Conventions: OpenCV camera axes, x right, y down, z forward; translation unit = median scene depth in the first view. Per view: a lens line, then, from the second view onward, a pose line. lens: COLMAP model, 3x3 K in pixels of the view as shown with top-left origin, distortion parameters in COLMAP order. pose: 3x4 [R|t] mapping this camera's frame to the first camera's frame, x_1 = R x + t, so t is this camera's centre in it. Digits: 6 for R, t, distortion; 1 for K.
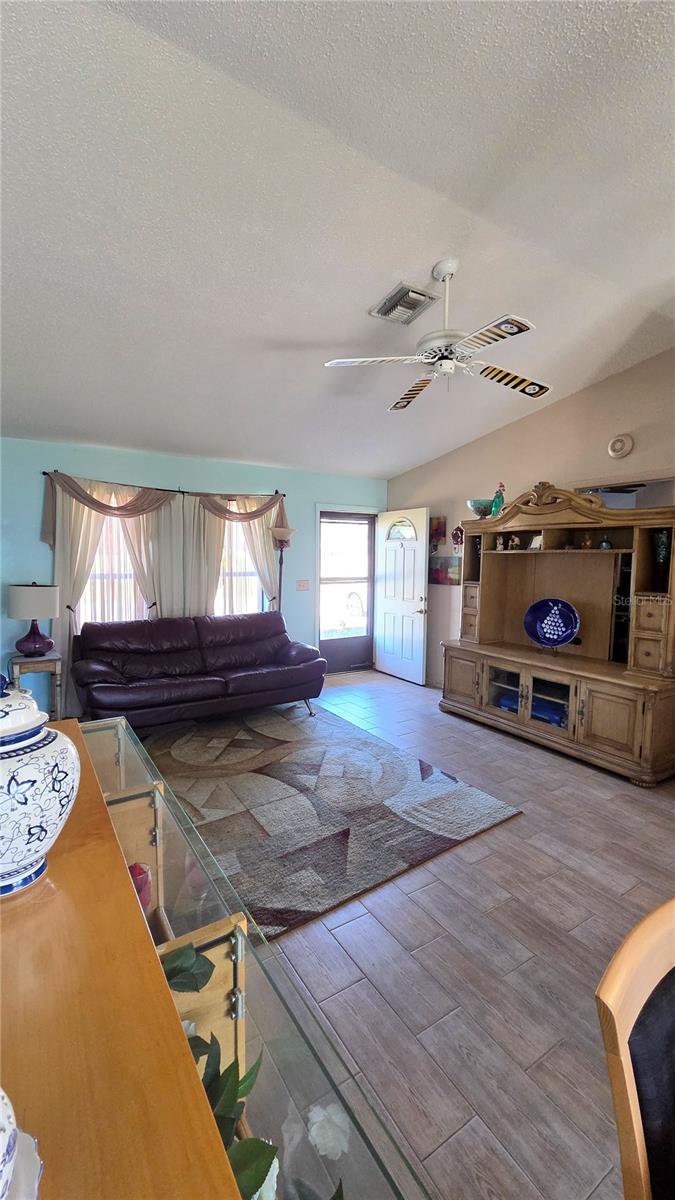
lens RADIAL K [[491.8, 0, 337.1], [0, 491.8, 594.8], [0, 0, 1]] dist [-0.004156, -0.000320]
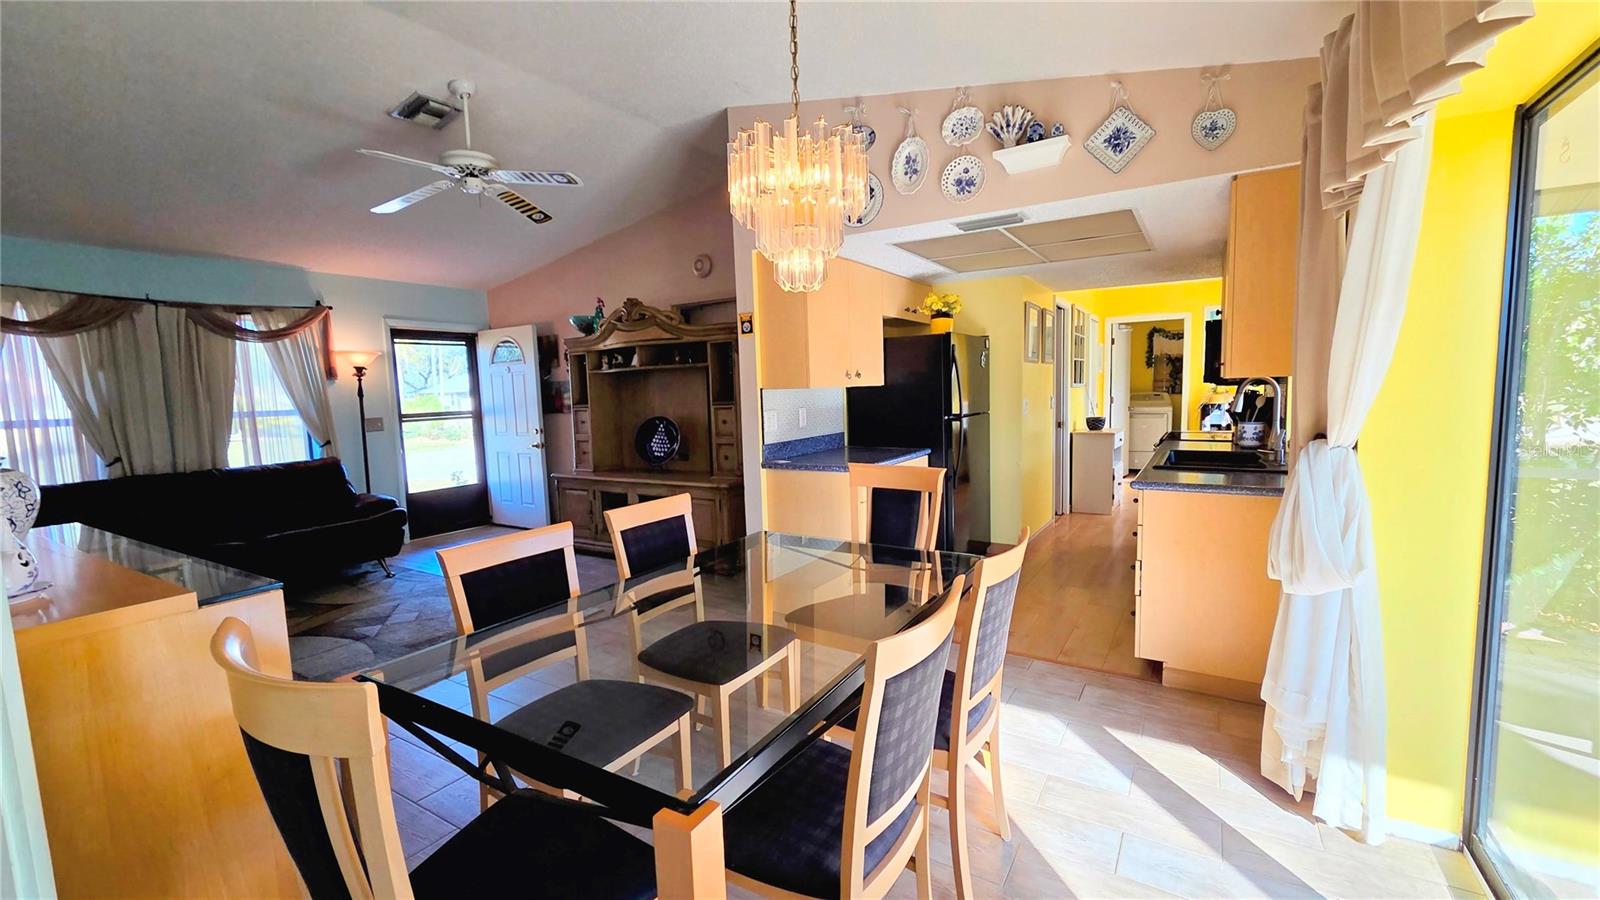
lens RADIAL K [[655.8, 0, 807.9], [0, 655.8, 454.3], [0, 0, 1]] dist [-0.004156, -0.000320]
pose [[0.896188, -0.081536, 0.436117, 0.113736], [0.075009, 0.996663, 0.032195, 0.057368], [-0.437287, 0.003860, 0.899314, -0.287848]]
